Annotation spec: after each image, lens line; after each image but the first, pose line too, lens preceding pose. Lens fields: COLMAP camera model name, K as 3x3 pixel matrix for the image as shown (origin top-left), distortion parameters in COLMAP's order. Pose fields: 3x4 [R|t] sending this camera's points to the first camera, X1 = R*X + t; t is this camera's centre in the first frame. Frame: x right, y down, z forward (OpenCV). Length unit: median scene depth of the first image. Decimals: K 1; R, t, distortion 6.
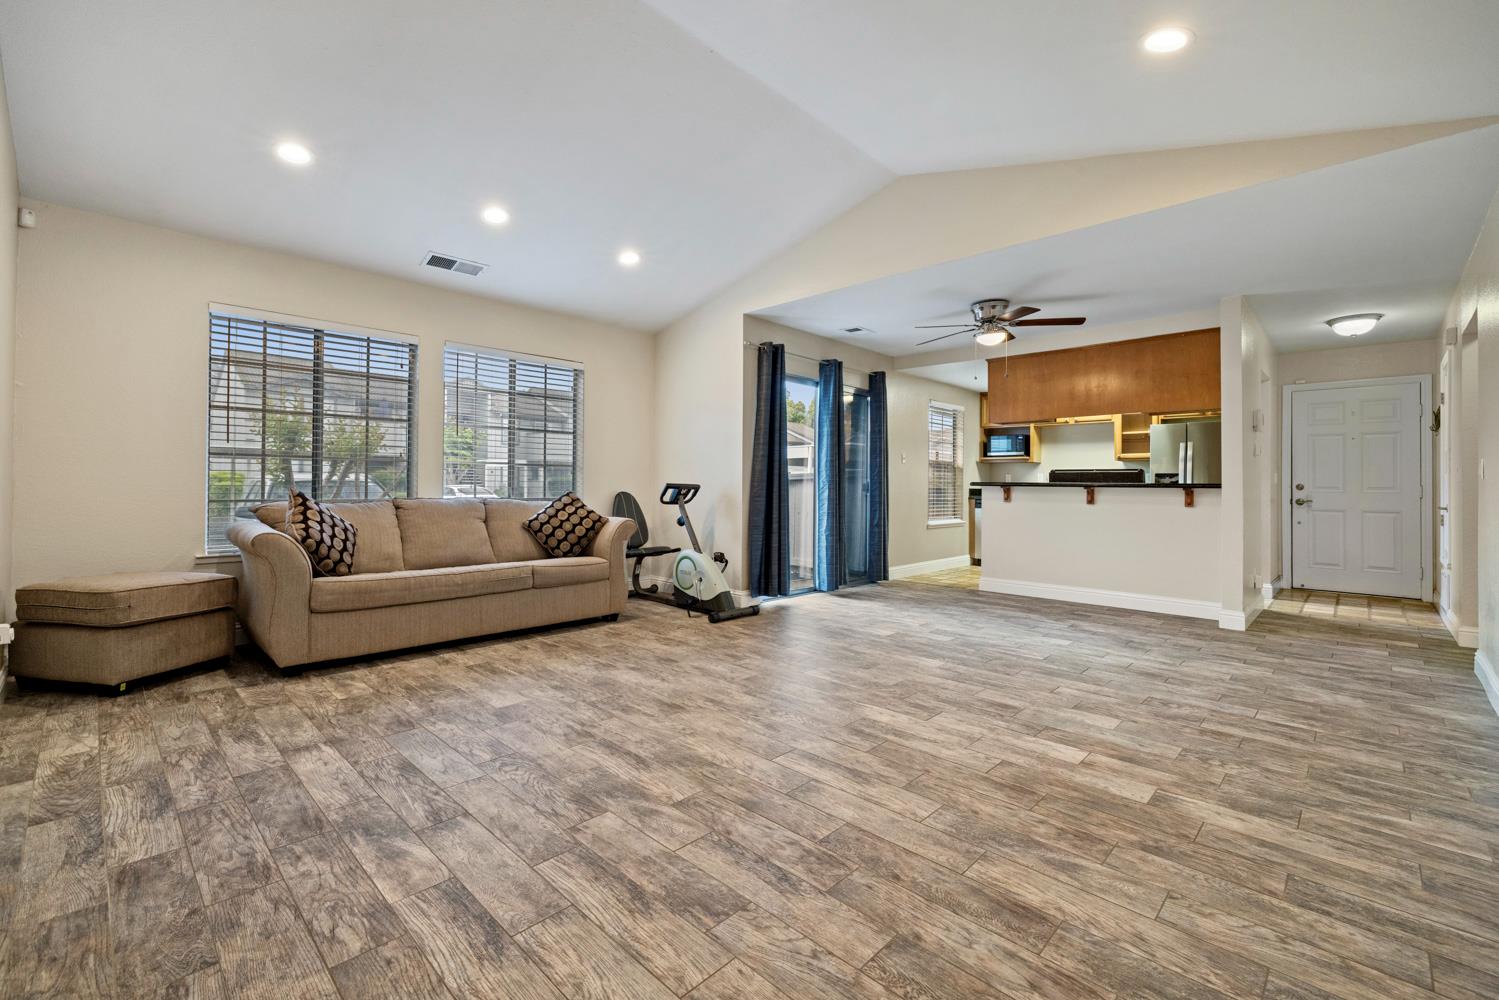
lens RADIAL K [[634.1, 0, 745.0], [0, 634.1, 482.1], [0, 0, 1]] dist [0.002786, -0.000864]
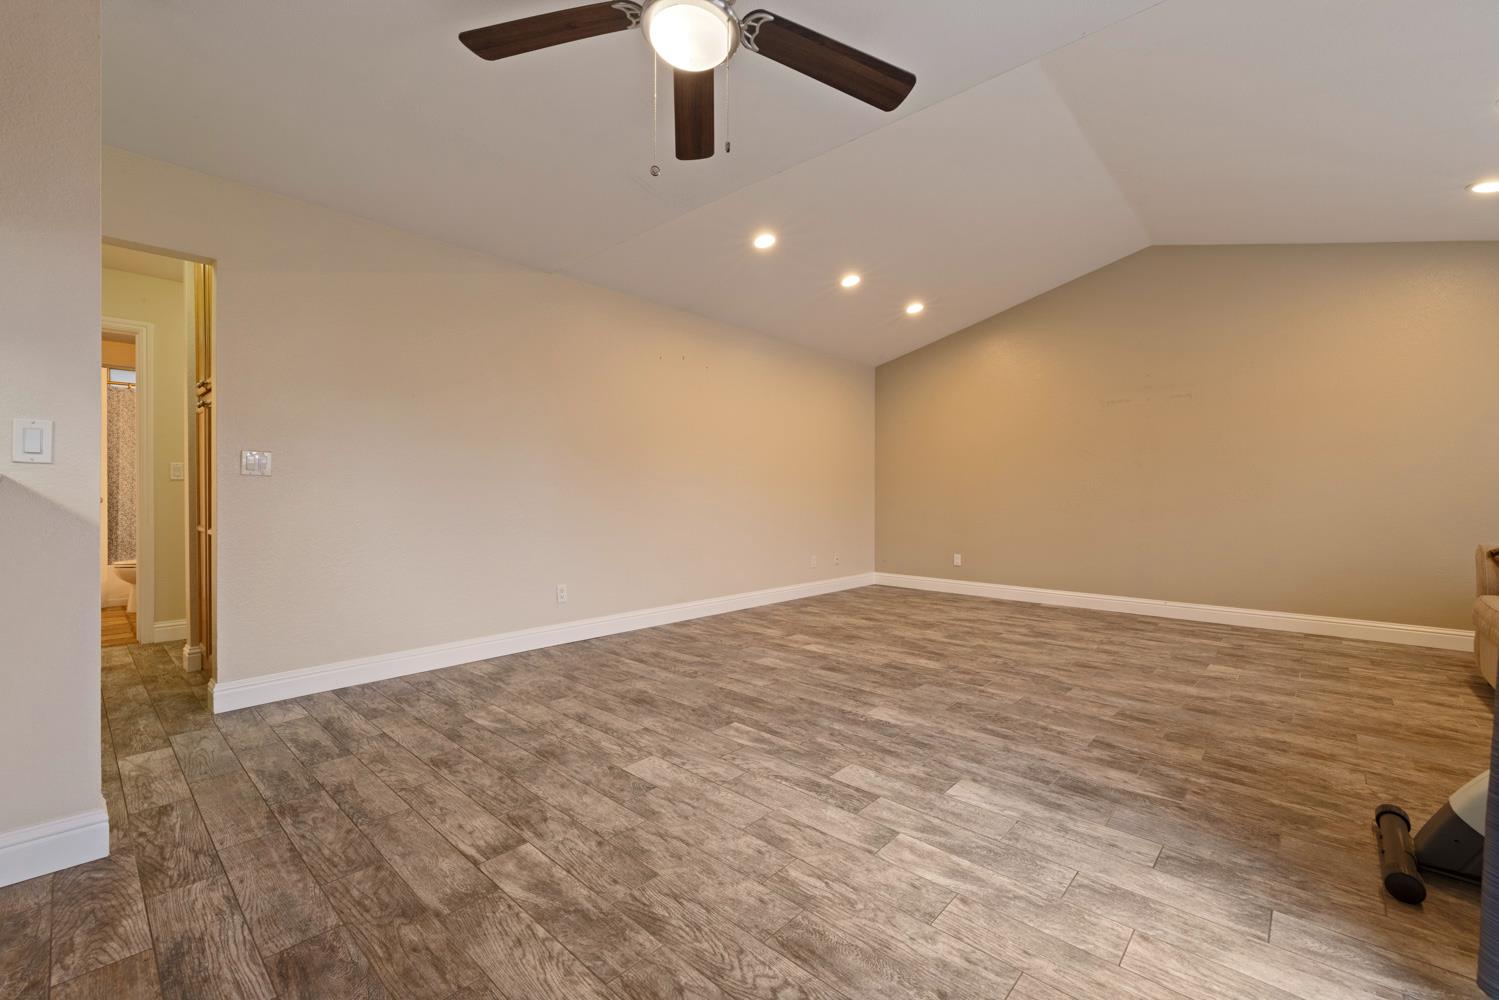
lens RADIAL K [[634.1, 0, 750.8], [0, 634.1, 495.7], [0, 0, 1]] dist [0.002786, -0.000864]
pose [[-0.999036, -0.014575, -0.041402, 0.714622], [-0.014401, 0.999886, -0.004499, 0.023873], [0.041463, -0.003899, -0.999132, 2.573234]]
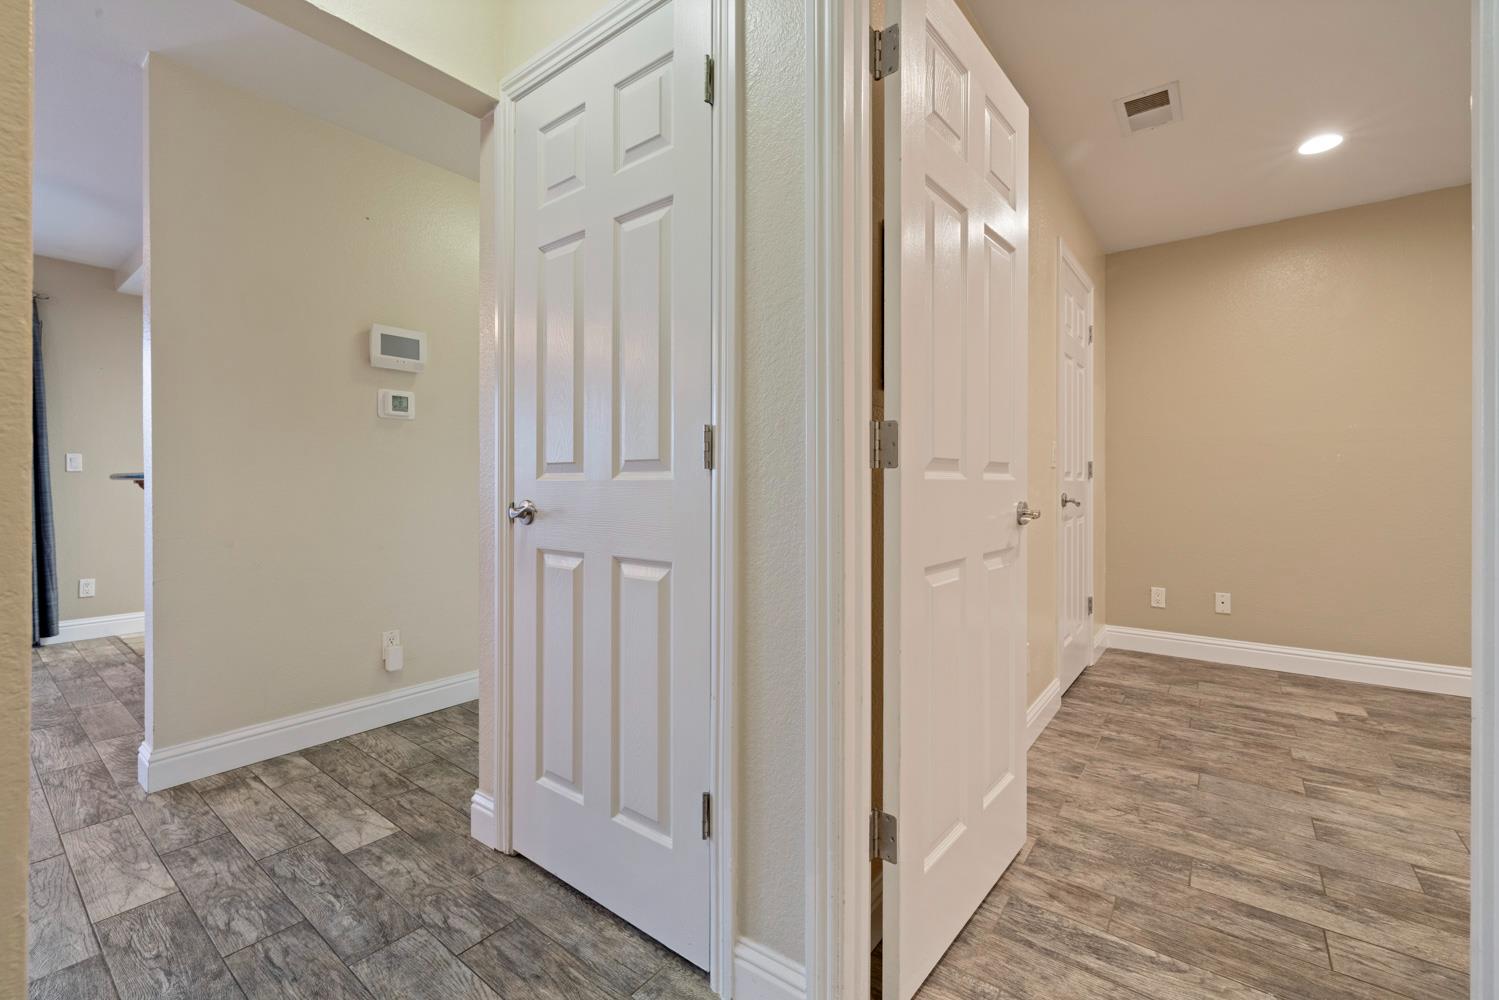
lens RADIAL K [[634.1, 0, 738.6], [0, 634.1, 484.4], [0, 0, 1]] dist [0.002786, -0.000864]
pose [[0.992851, -0.020868, 0.117522, 2.090576], [0.017877, 0.999490, 0.026445, 0.018733], [-0.118014, -0.024155, 0.992718, 0.915132]]
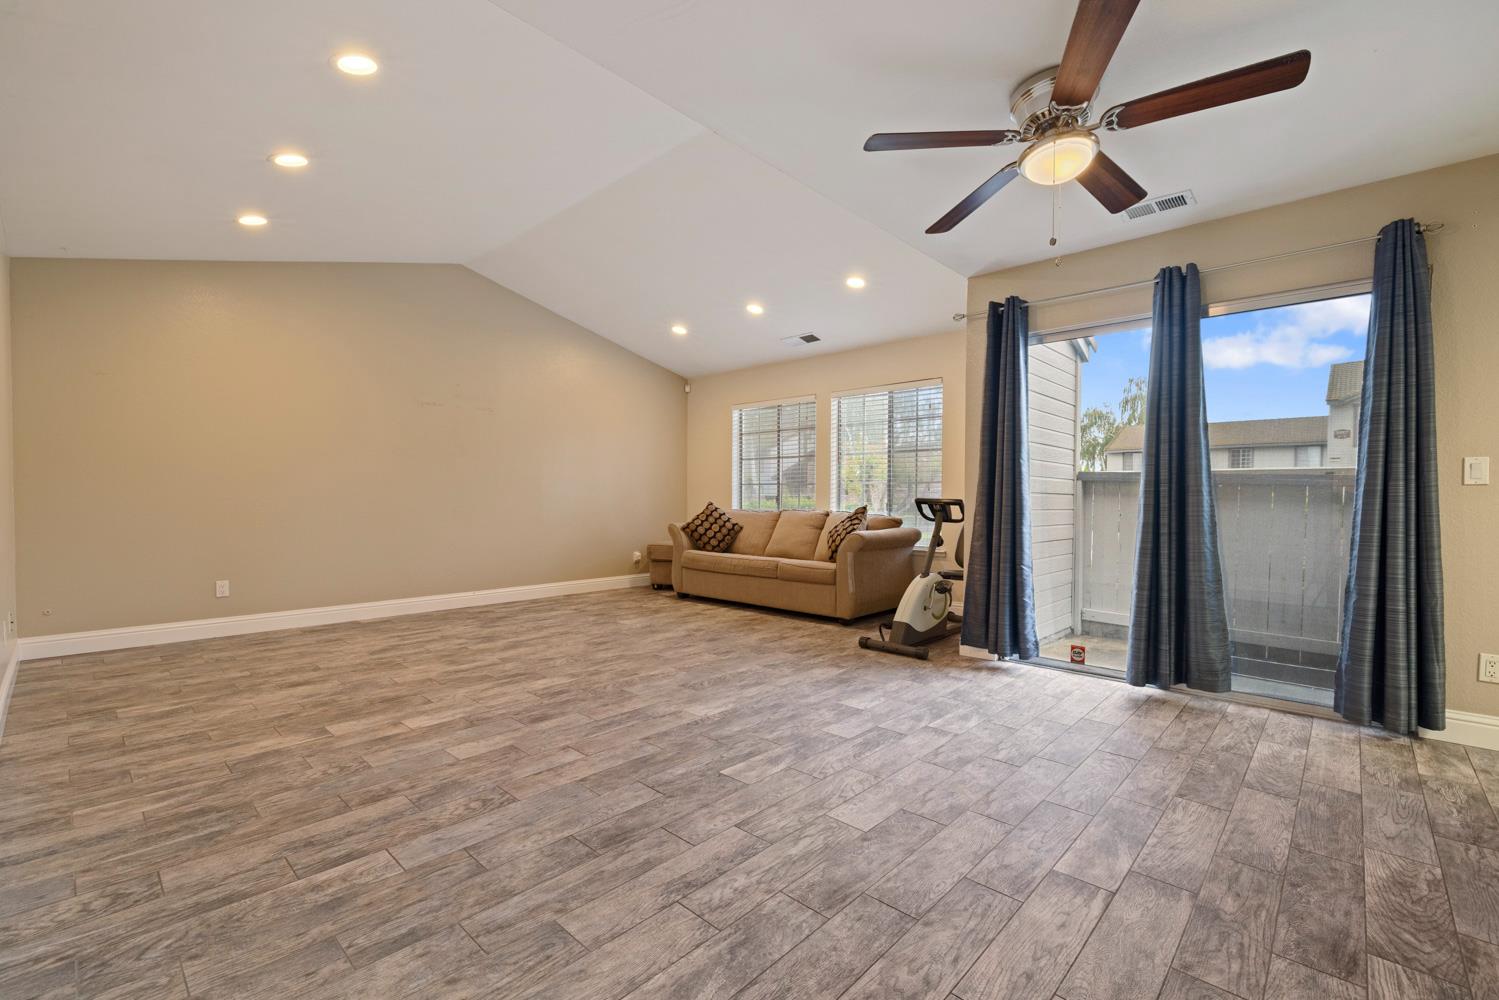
lens RADIAL K [[634.1, 0, 751.0], [0, 634.1, 512.1], [0, 0, 1]] dist [0.002786, -0.000864]
pose [[0.030938, 0.010542, -0.999466, 1.604489], [0.000678, 0.999944, 0.010569, 0.026273], [0.999521, -0.001005, 0.030929, 1.491174]]
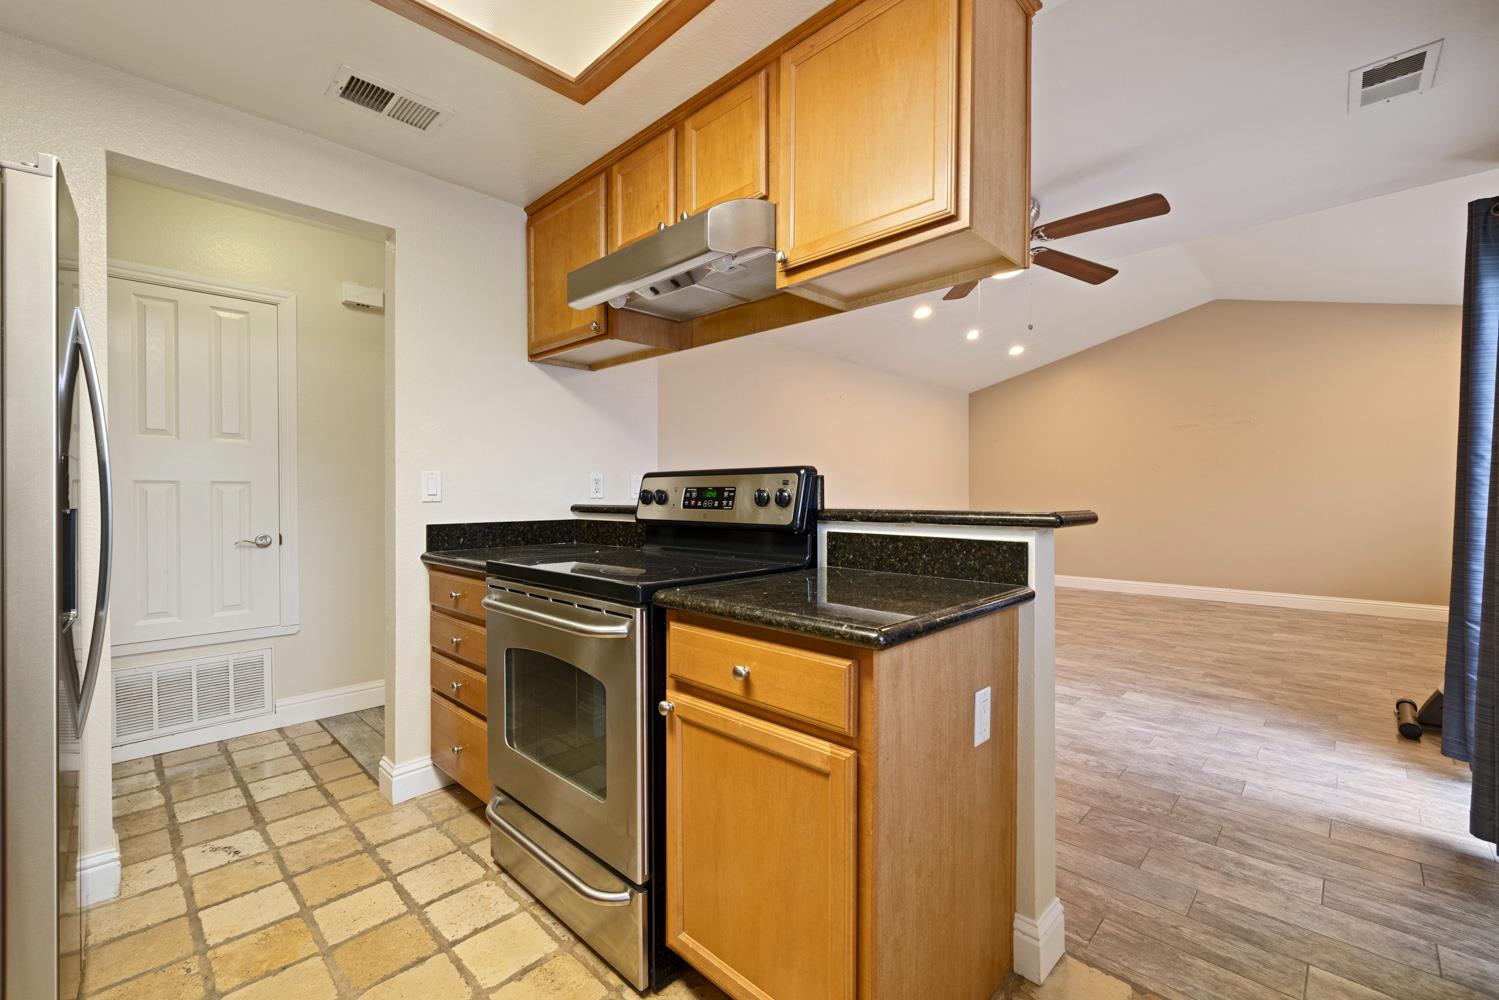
lens RADIAL K [[634.1, 0, 751.7], [0, 634.1, 499.9], [0, 0, 1]] dist [0.002786, -0.000864]
pose [[-0.999922, -0.006346, -0.010742, 1.224435], [-0.006334, 0.999979, -0.001095, -0.003383], [0.010748, -0.001026, -0.999942, 3.089640]]
